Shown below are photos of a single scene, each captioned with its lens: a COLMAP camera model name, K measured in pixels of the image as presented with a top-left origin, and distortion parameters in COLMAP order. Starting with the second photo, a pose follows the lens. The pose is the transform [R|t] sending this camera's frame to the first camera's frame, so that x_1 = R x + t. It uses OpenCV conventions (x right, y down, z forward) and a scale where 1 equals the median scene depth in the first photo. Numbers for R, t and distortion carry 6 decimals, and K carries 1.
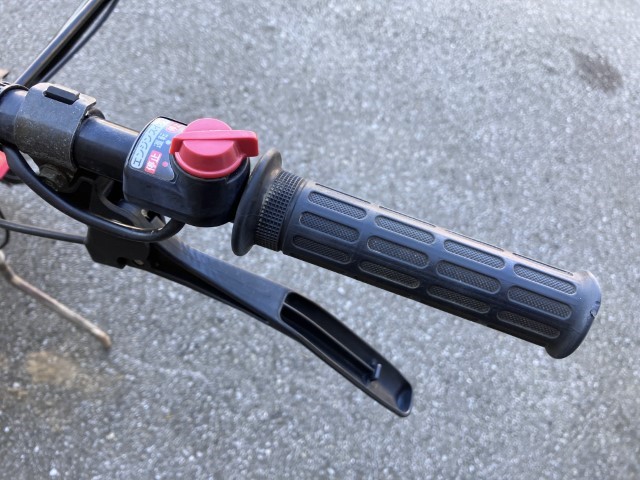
lens RADIAL K [[529.5, 0, 316.2], [0, 529.5, 238.9], [0, 0, 1]] dist [-0.003662, -0.006308]
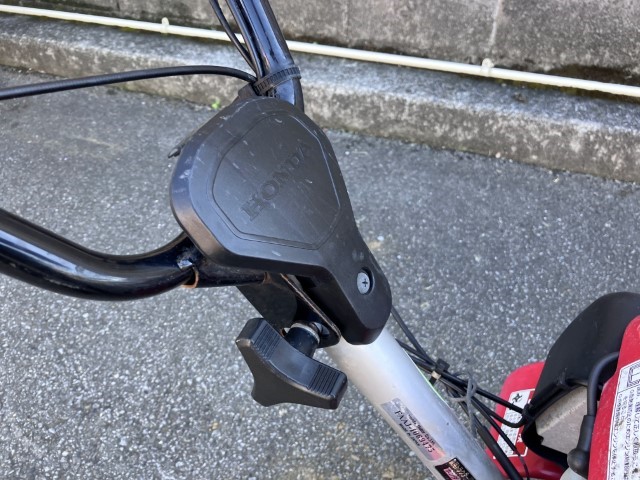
lens RADIAL K [[530.4, 0, 320.0], [0, 530.4, 240.0], [0, 0, 1]] dist [0.004470, -0.003715]
pose [[-0.975375, -0.216348, 0.042866, -0.384046], [0.082253, -0.176484, 0.980861, -0.374283], [-0.204642, 0.960233, 0.189934, 0.505035]]
